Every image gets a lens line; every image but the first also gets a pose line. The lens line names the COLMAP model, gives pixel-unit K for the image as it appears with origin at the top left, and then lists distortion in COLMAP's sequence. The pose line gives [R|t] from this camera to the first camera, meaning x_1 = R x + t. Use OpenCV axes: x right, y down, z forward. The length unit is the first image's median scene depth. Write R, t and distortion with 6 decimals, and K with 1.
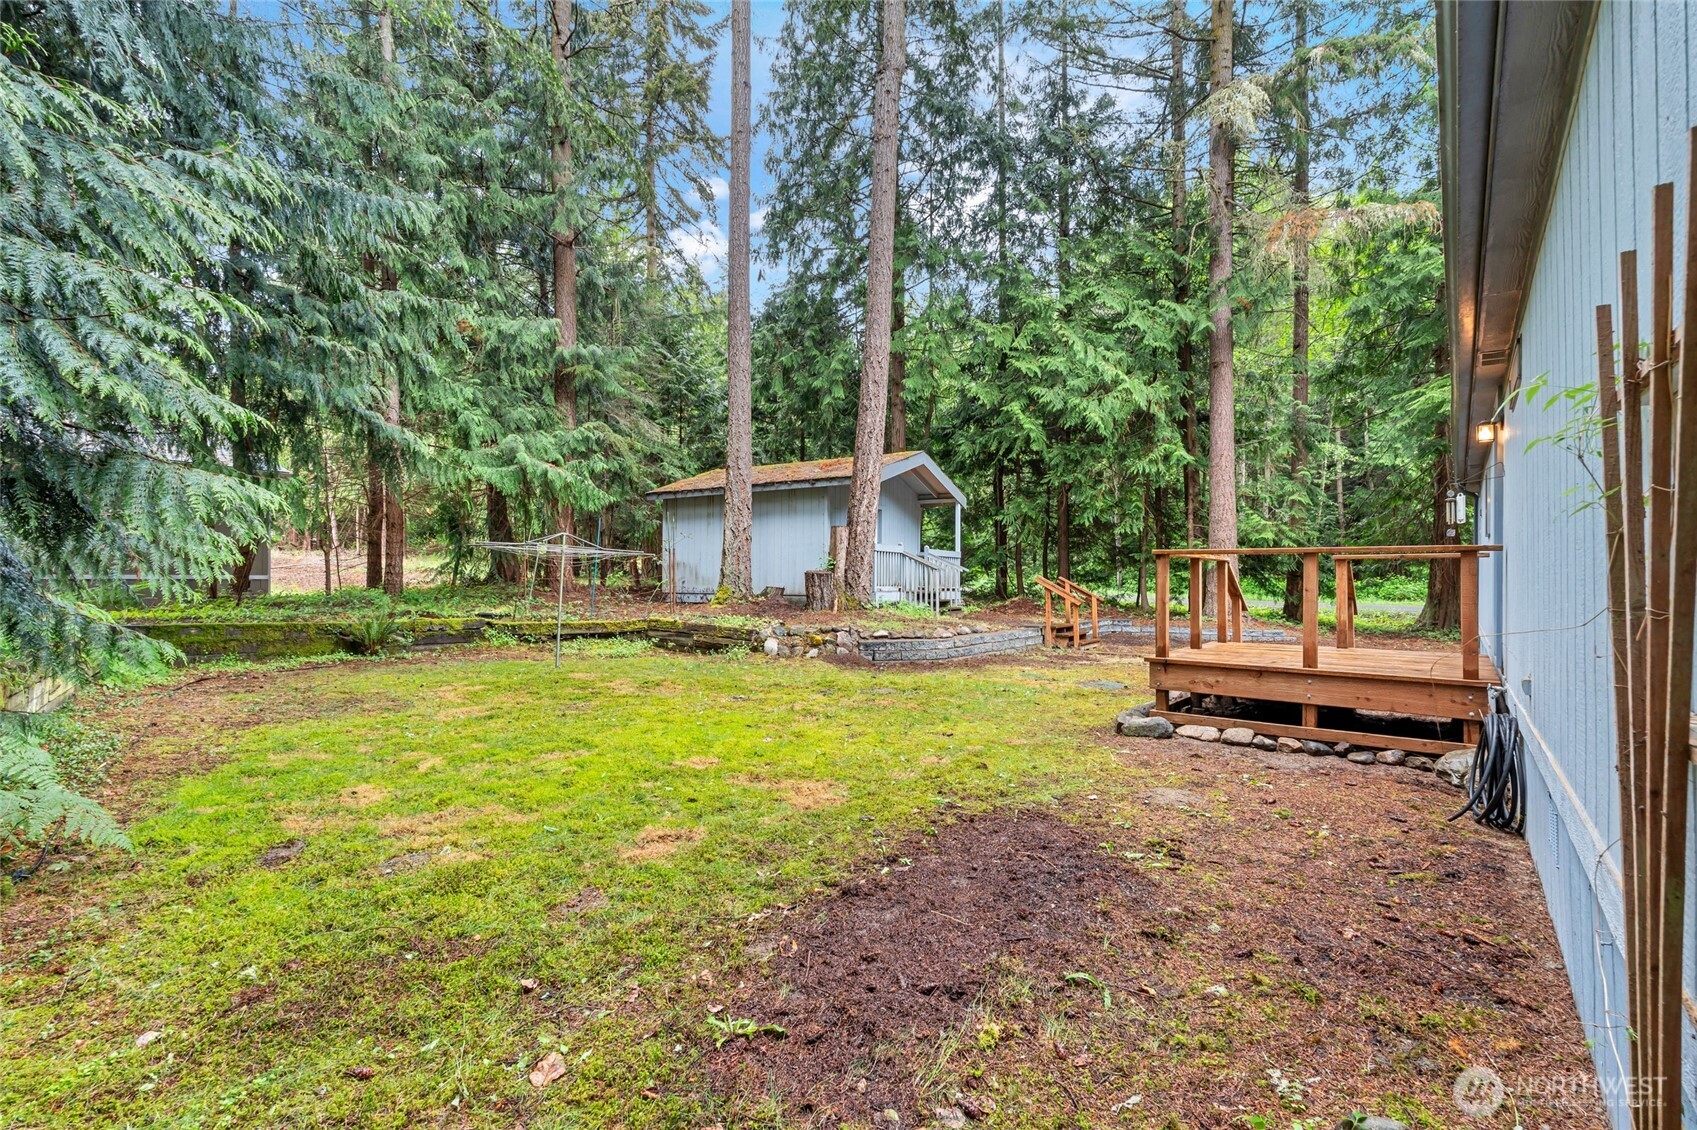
lens RADIAL K [[743.9, 0, 848.5], [0, 743.9, 565.0], [0, 0, 1]] dist [-0.002800, -0.000195]
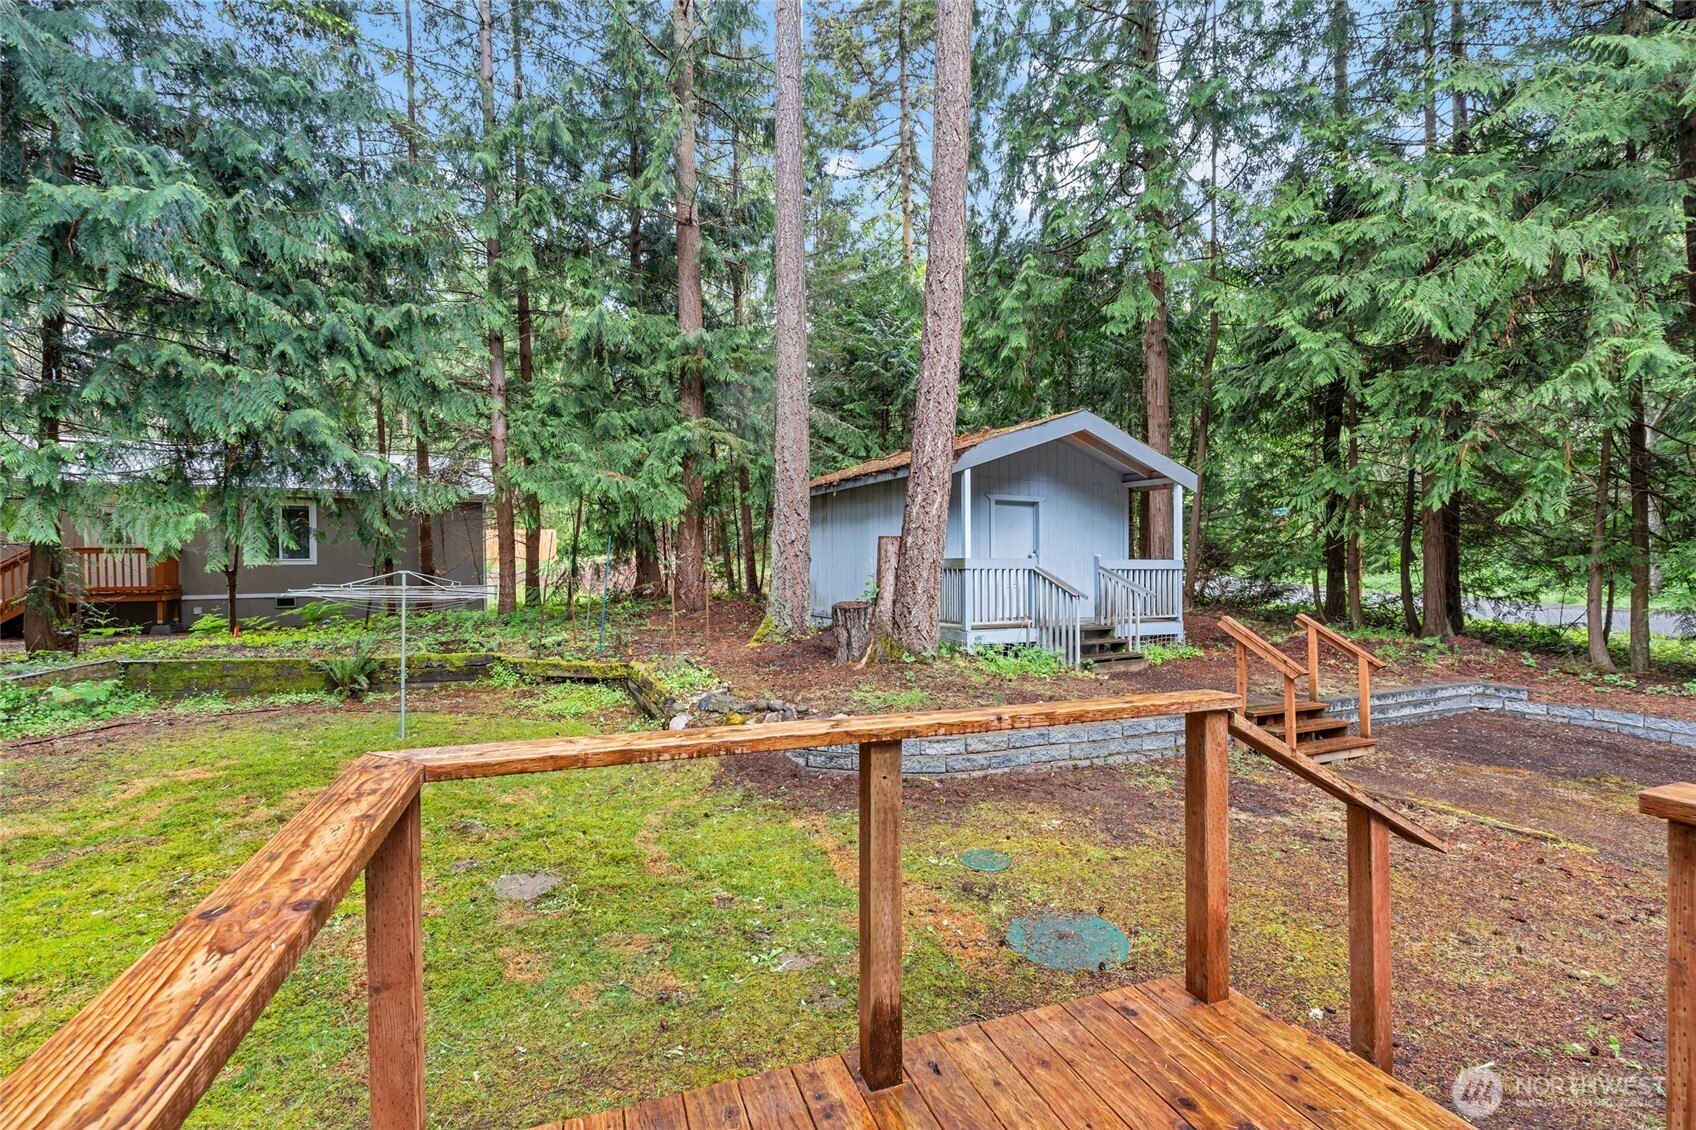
lens RADIAL K [[743.5, 0, 848.0], [0, 743.5, 565.0], [0, 0, 1]] dist [-0.002800, -0.000195]
pose [[0.858556, -0.005967, -0.512686, 0.245333], [0.017681, 0.999682, 0.017973, -0.031330], [0.512415, -0.024496, 0.858388, 0.322042]]
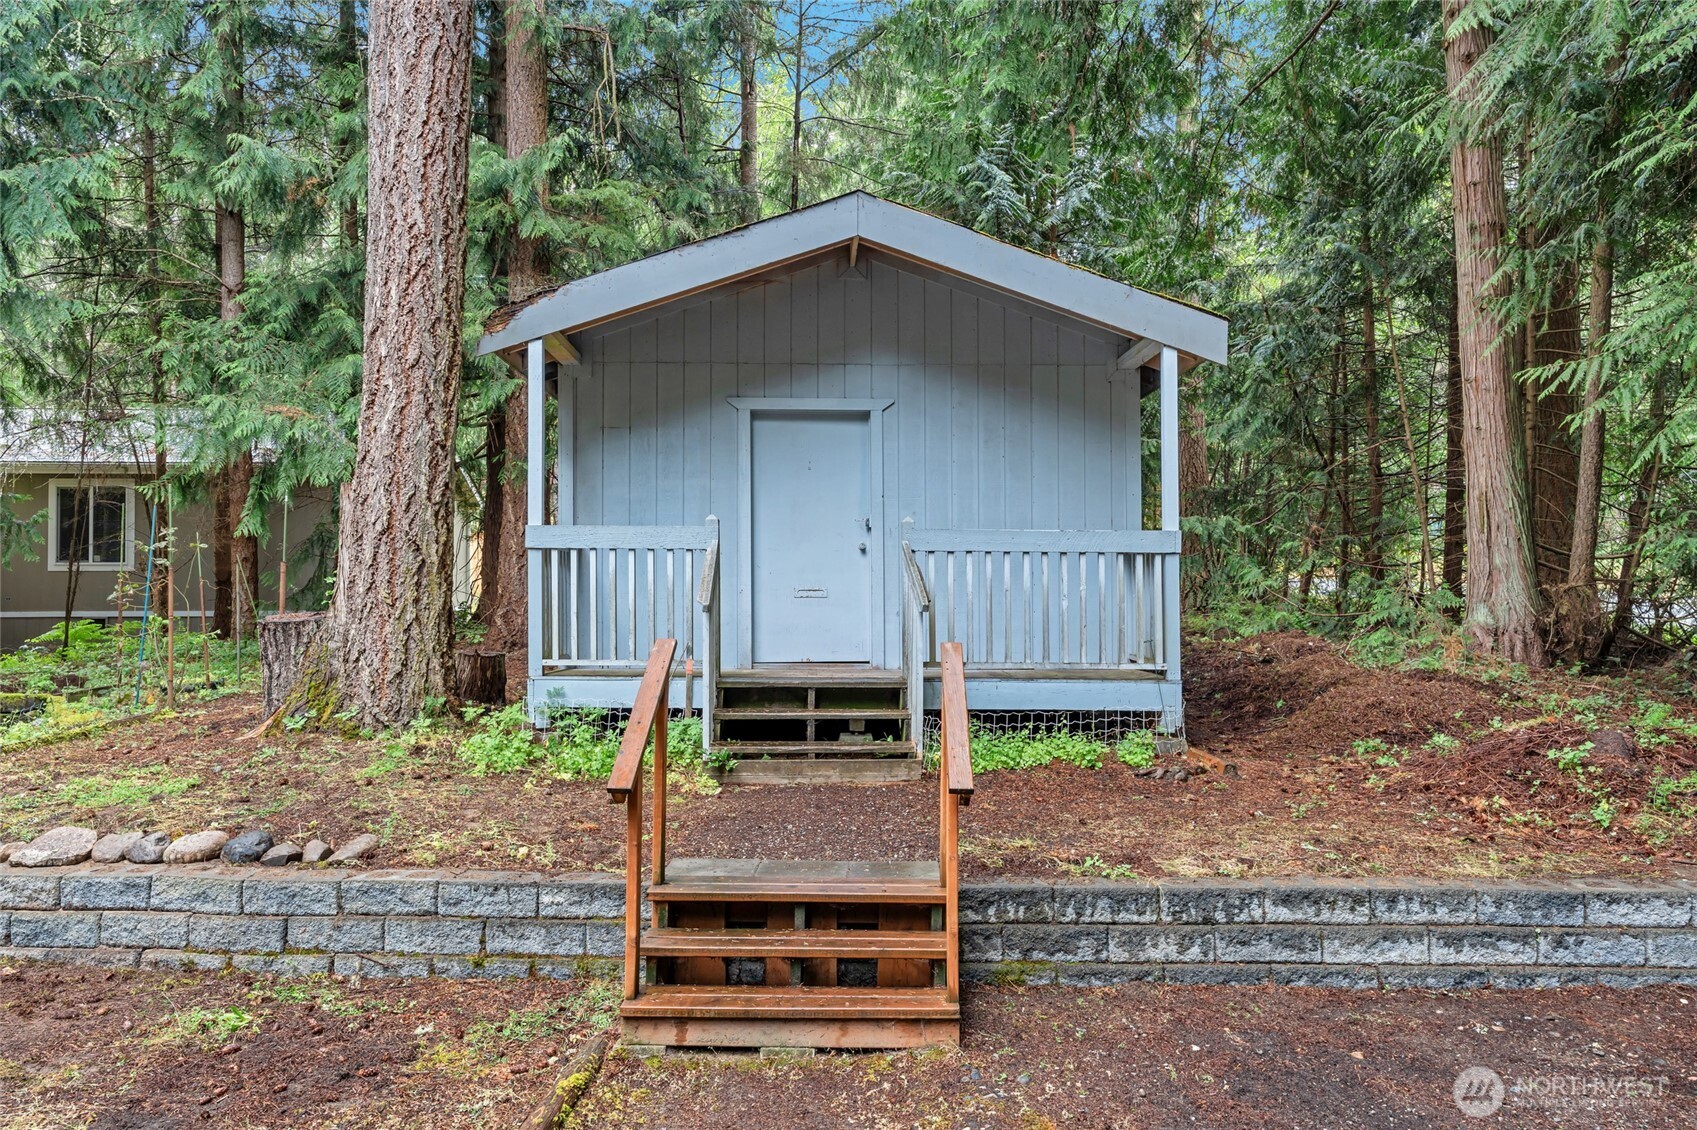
lens RADIAL K [[1301.0, 0, 848.5], [0, 1301.0, 565.0], [0, 0, 1]] dist [0.004468, 0.002655]
pose [[0.544425, -0.021407, -0.838536, 0.505534], [0.023639, 0.999669, -0.010173, -0.002674], [0.838477, -0.014284, 0.544751, 0.699355]]
